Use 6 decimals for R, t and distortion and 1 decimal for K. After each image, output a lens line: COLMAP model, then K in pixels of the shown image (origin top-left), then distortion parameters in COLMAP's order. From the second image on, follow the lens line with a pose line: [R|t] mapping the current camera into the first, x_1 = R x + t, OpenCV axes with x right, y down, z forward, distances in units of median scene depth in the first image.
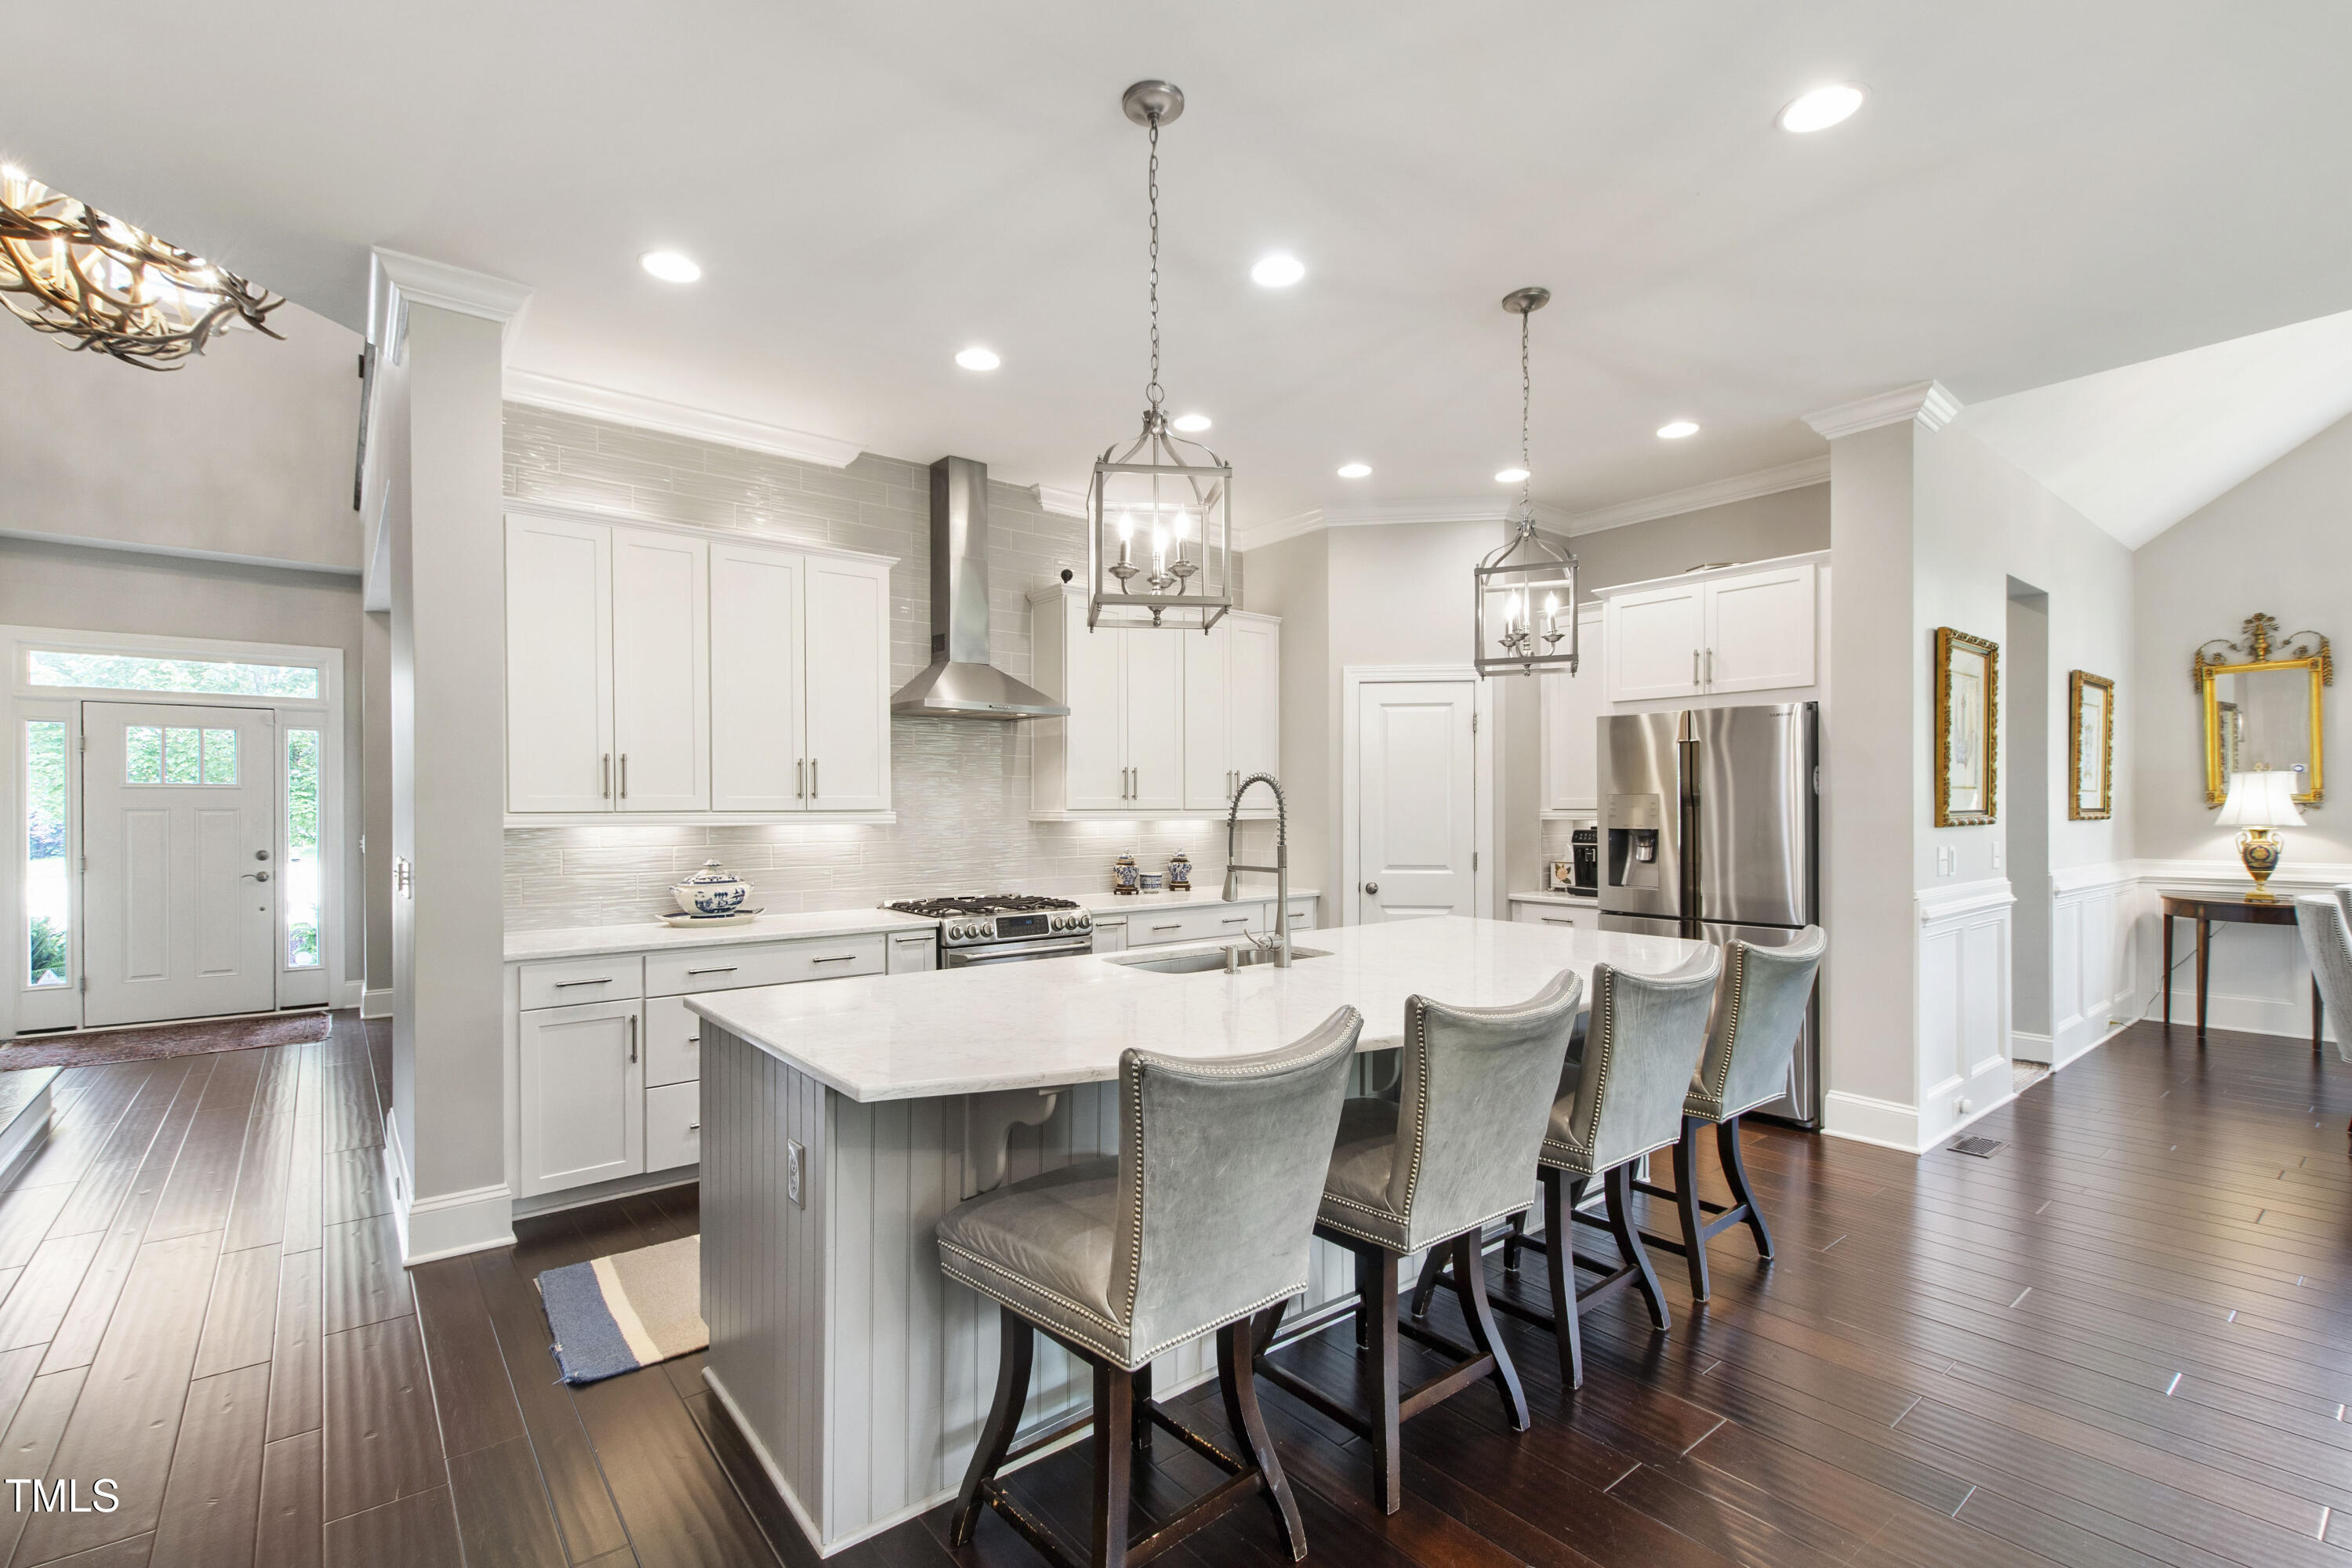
lens RADIAL K [[1022.9, 0, 1116.1], [0, 1022.9, 813.9], [0, 0, 1]] dist [-0.000349, -0.000419]
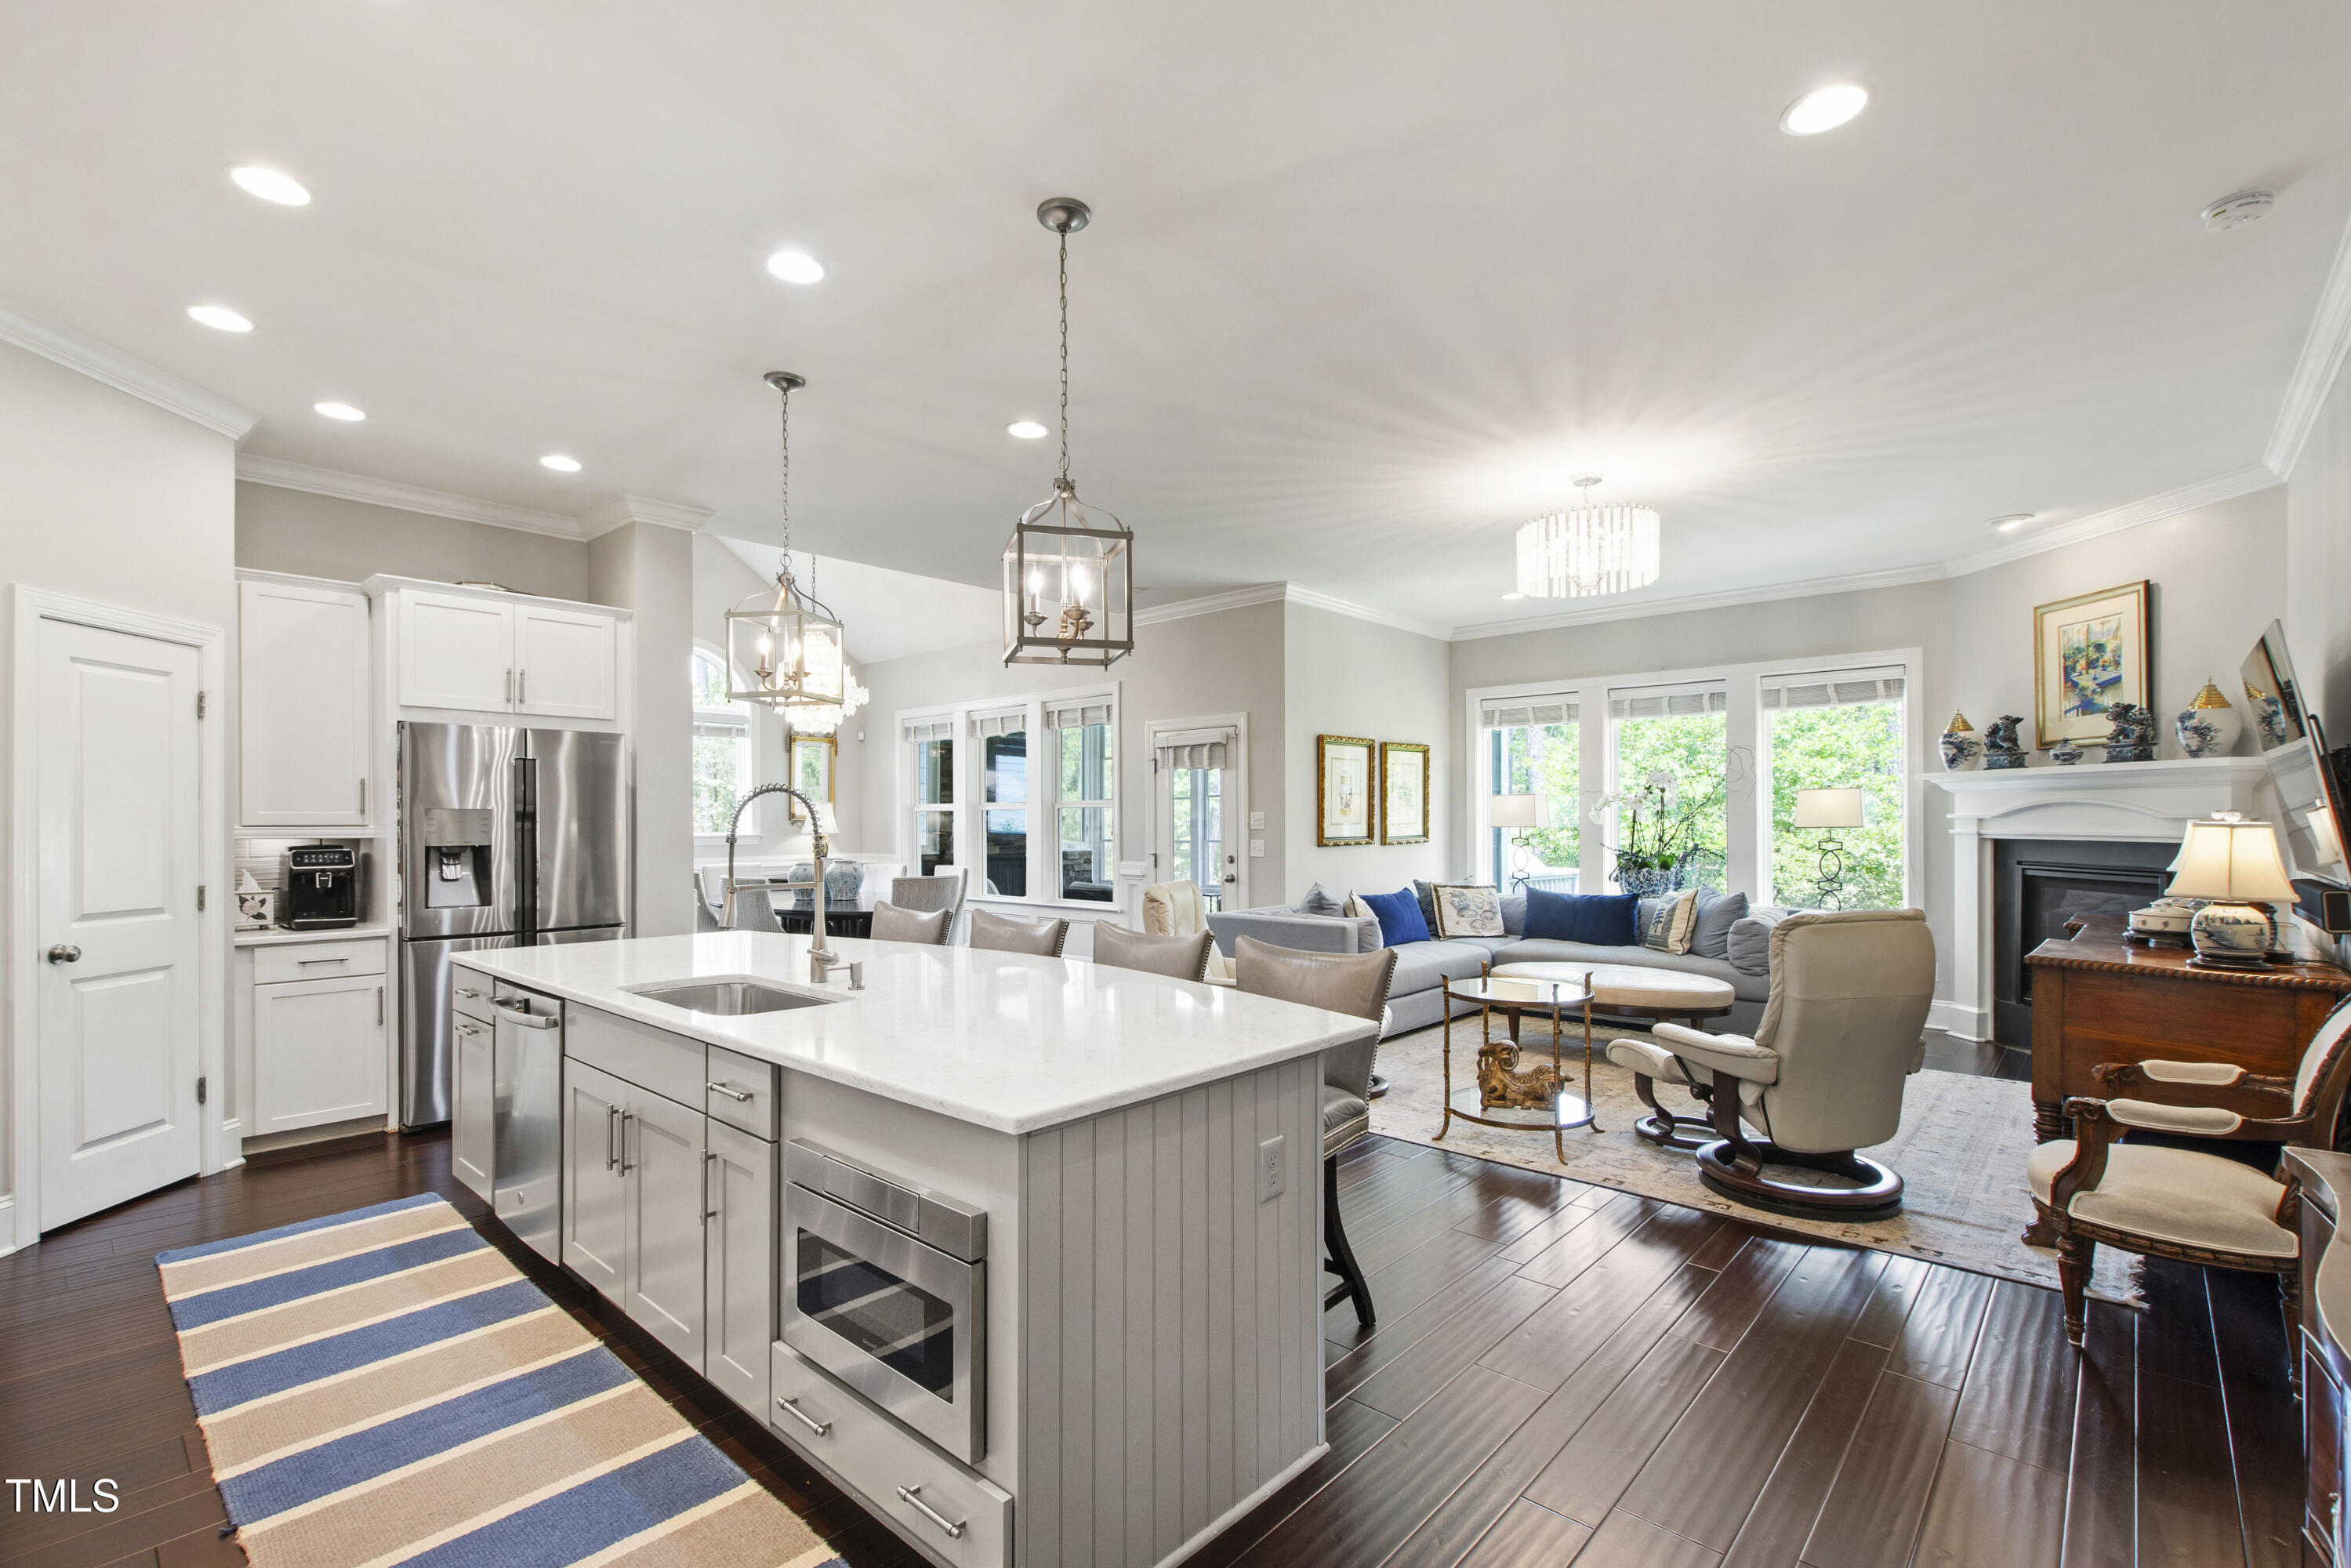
lens RADIAL K [[1022.6, 0, 1152.3], [0, 1022.6, 818.1], [0, 0, 1]] dist [-0.000349, -0.000419]
pose [[-0.152131, 0.004708, 0.988349, -0.425298], [0.007443, 0.999966, -0.003617, -0.001987], [-0.988332, 0.006806, -0.152161, 0.409238]]
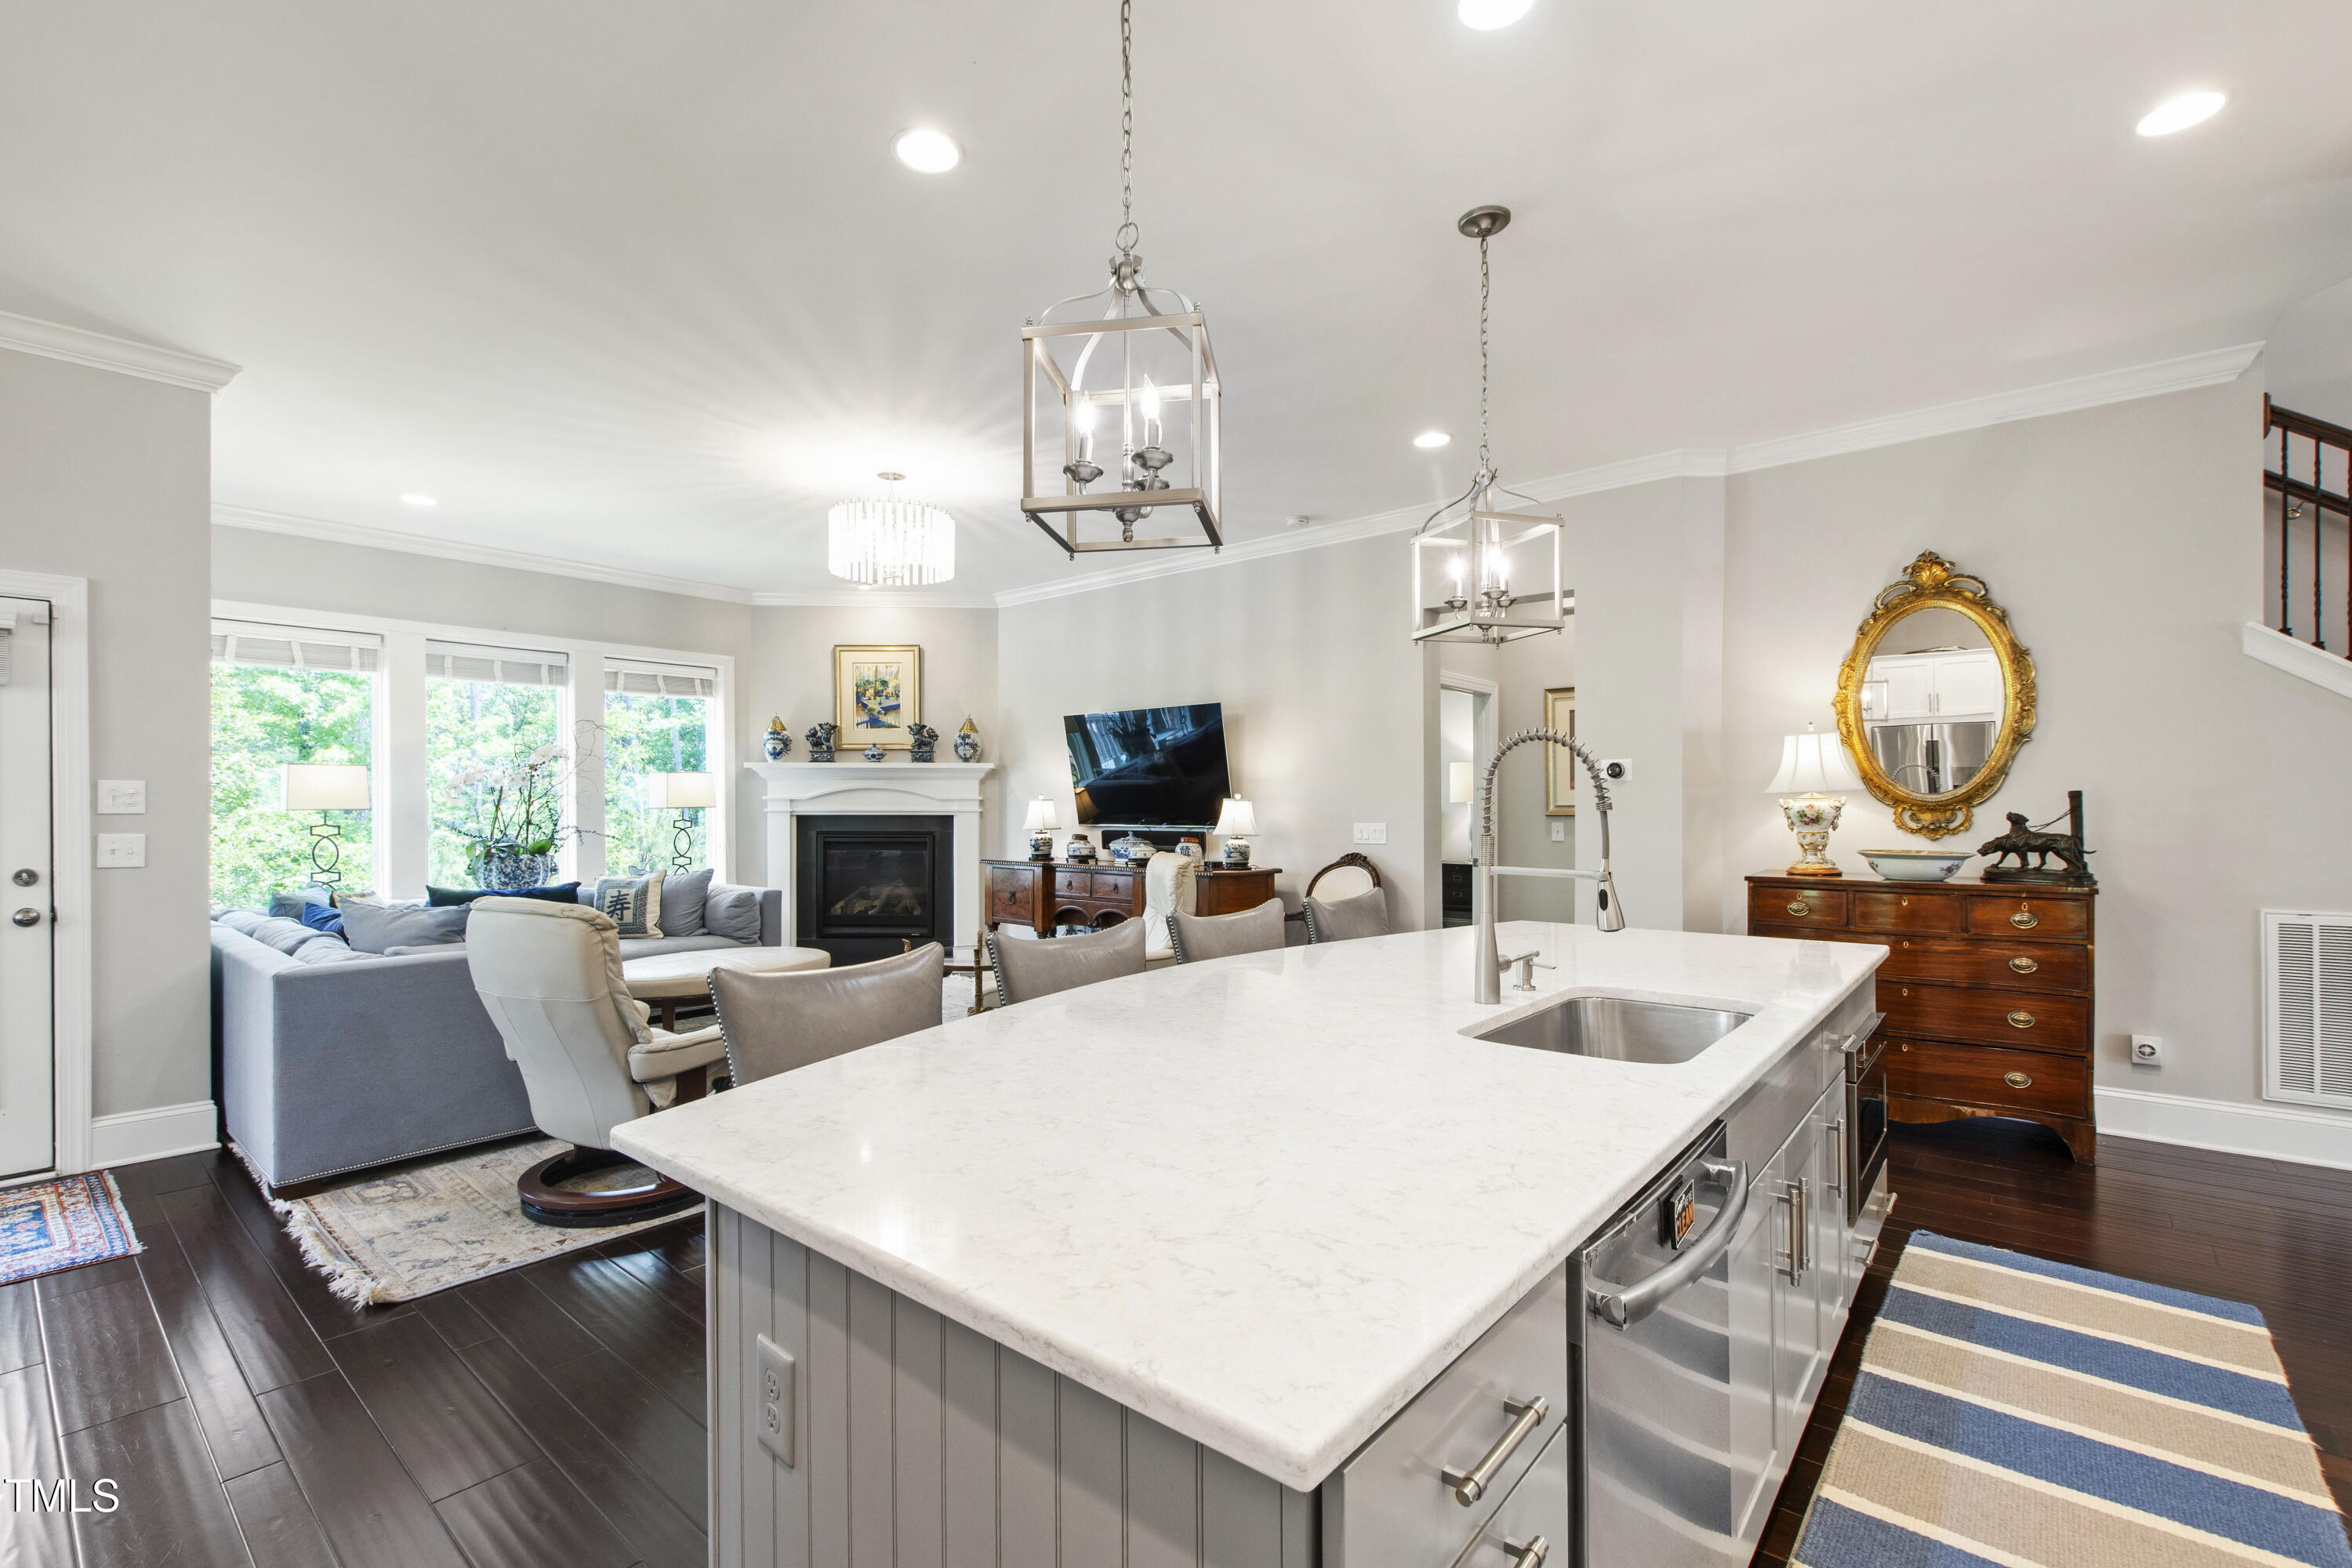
lens RADIAL K [[1022.9, 0, 1151.6], [0, 1022.9, 797.6], [0, 0, 1]] dist [-0.000349, -0.000419]
pose [[-0.981363, 0.003852, -0.192125, 0.283451], [0.004102, 0.999991, -0.000901, 0.001587], [0.192119, -0.001672, -0.981370, 0.832558]]
